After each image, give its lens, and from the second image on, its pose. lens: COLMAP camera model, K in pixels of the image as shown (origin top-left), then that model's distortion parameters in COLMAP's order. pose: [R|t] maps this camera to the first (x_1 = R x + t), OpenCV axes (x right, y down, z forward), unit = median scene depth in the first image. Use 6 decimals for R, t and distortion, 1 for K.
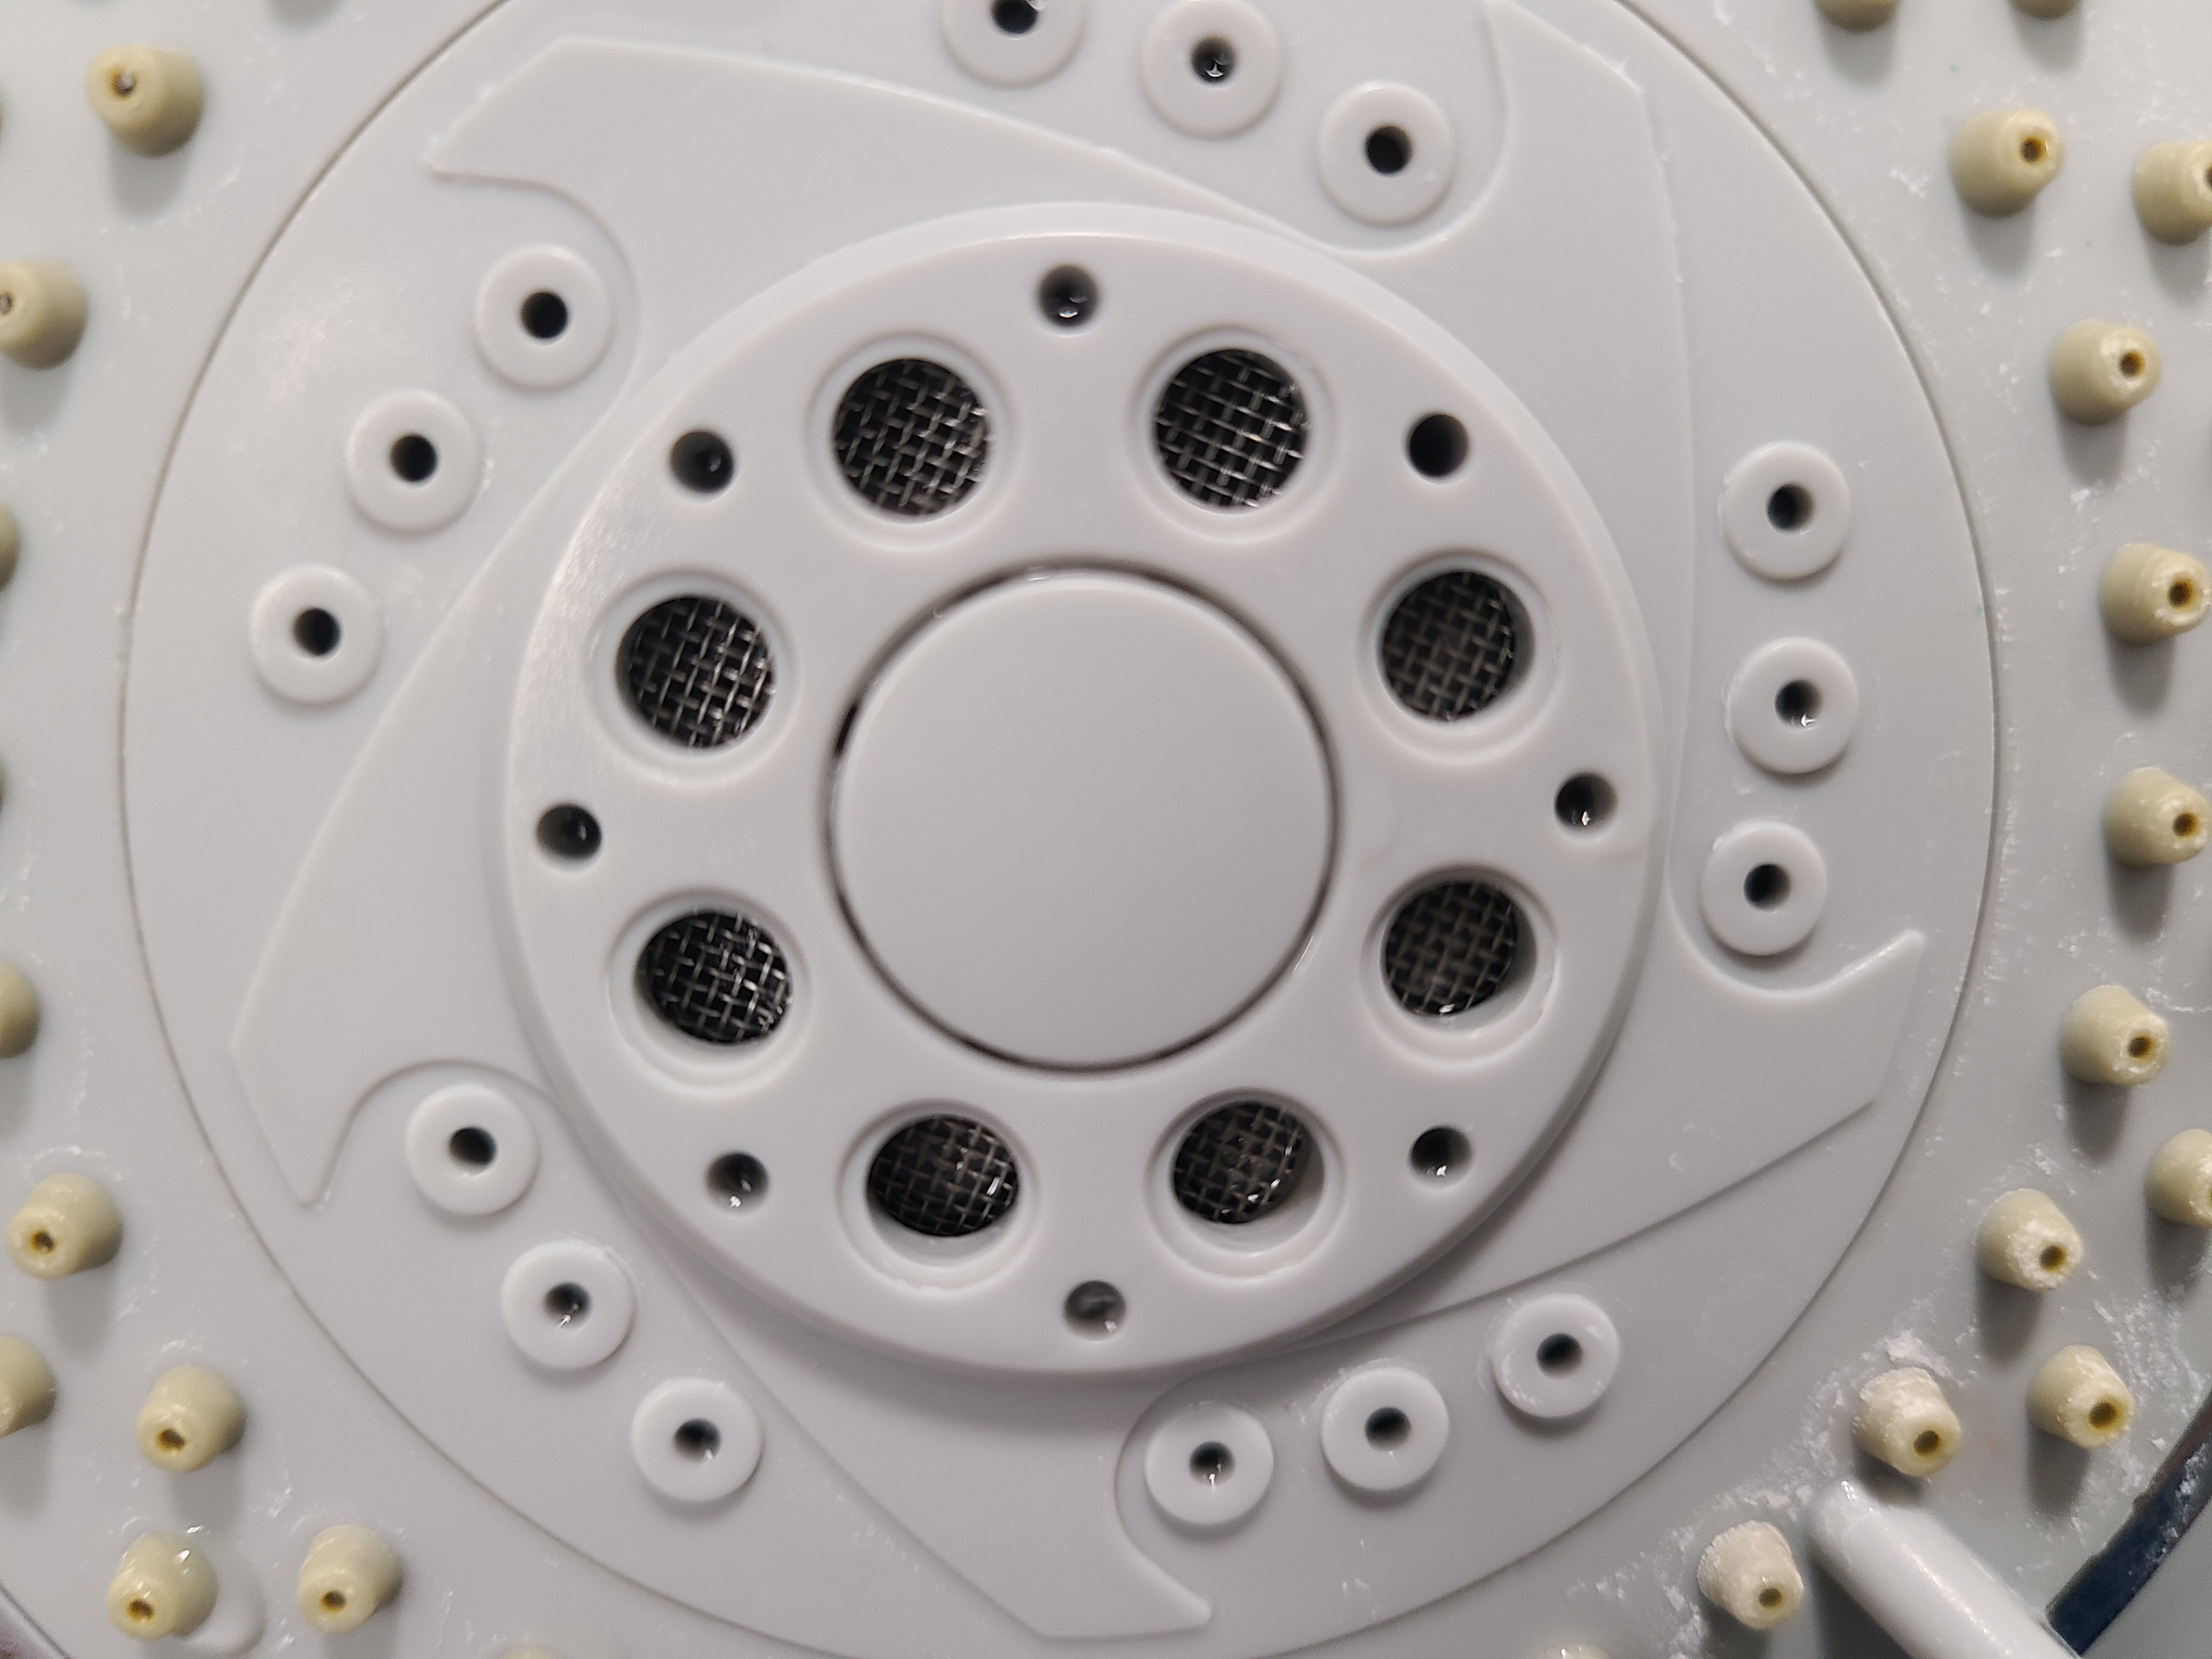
lens RADIAL K [[1872.4, 0, 1106.0], [0, 1872.4, 829.5], [0, 0, 1]] dist [-0.134108, 0.097868]
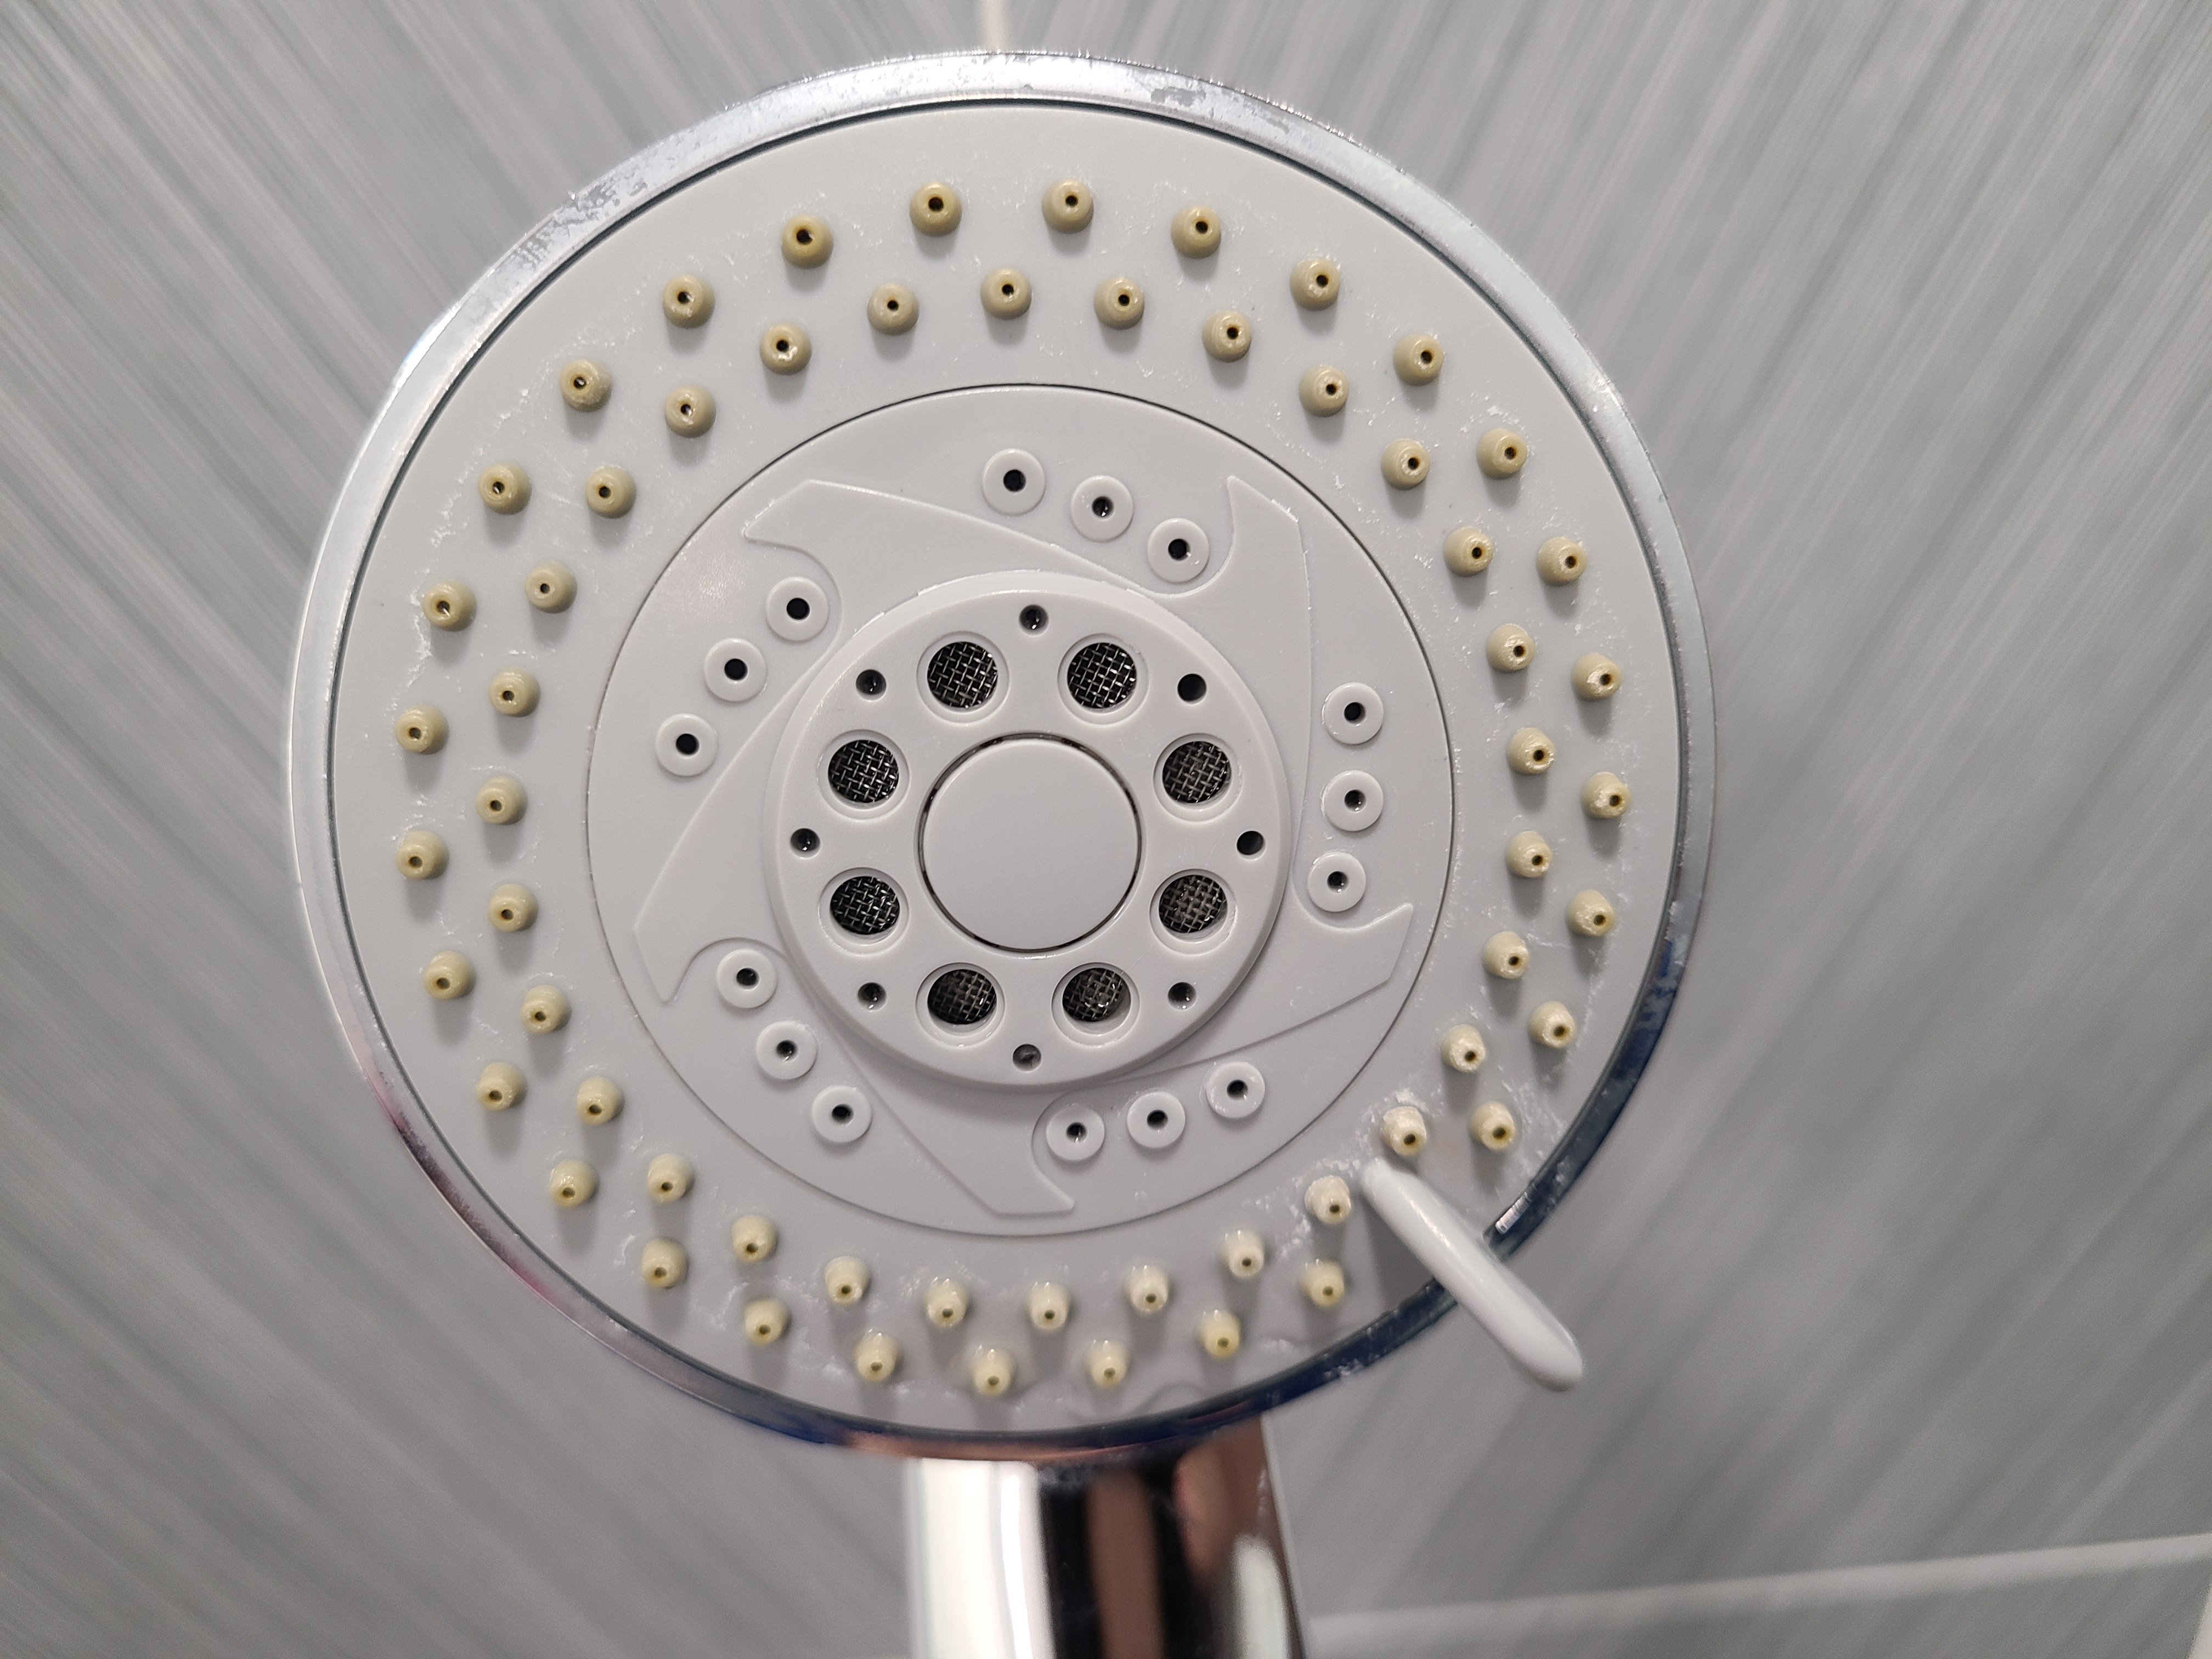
lens RADIAL K [[1670.7, 0, 1106.0], [0, 1670.7, 829.5], [0, 0, 1]] dist [-0.000991, -0.000286]
pose [[0.998076, 0.039616, 0.047704, -0.017149], [-0.042633, 0.997040, 0.063986, -0.147745], [-0.045028, -0.065896, 0.996810, -0.984170]]
